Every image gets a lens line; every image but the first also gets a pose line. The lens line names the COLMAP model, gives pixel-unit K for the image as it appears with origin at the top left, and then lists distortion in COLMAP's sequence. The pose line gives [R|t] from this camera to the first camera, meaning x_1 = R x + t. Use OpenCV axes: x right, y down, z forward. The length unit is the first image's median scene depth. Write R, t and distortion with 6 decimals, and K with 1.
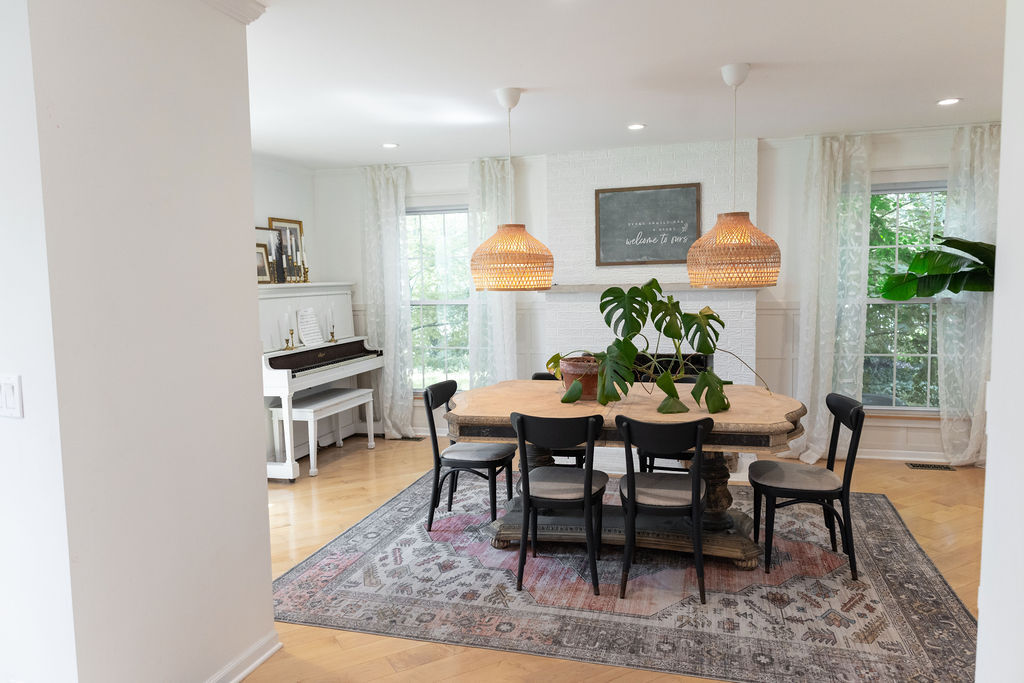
lens RADIAL K [[704.6, 0, 512.0], [0, 704.6, 341.5], [0, 0, 1]] dist [0.010384, -0.003213]
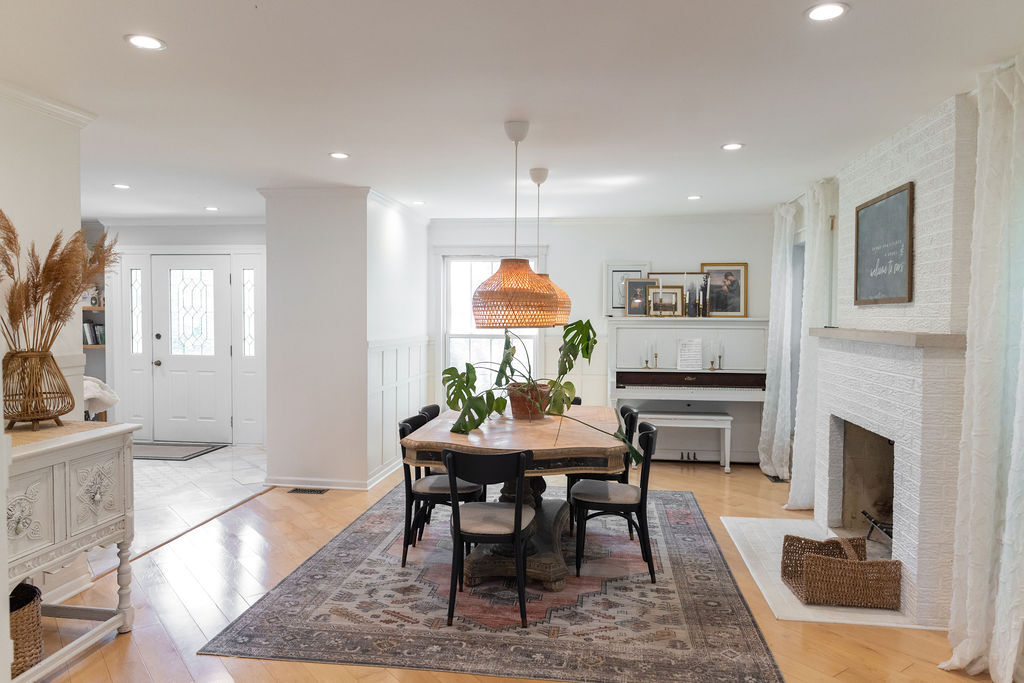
lens RADIAL K [[704.6, 0, 512.0], [0, 704.6, 341.5], [0, 0, 1]] dist [0.010384, -0.003213]
pose [[0.135457, 0.059633, -0.988987, 1.544277], [-0.100423, 0.993873, 0.046173, -0.120939], [0.985681, 0.093062, 0.140615, 0.966386]]
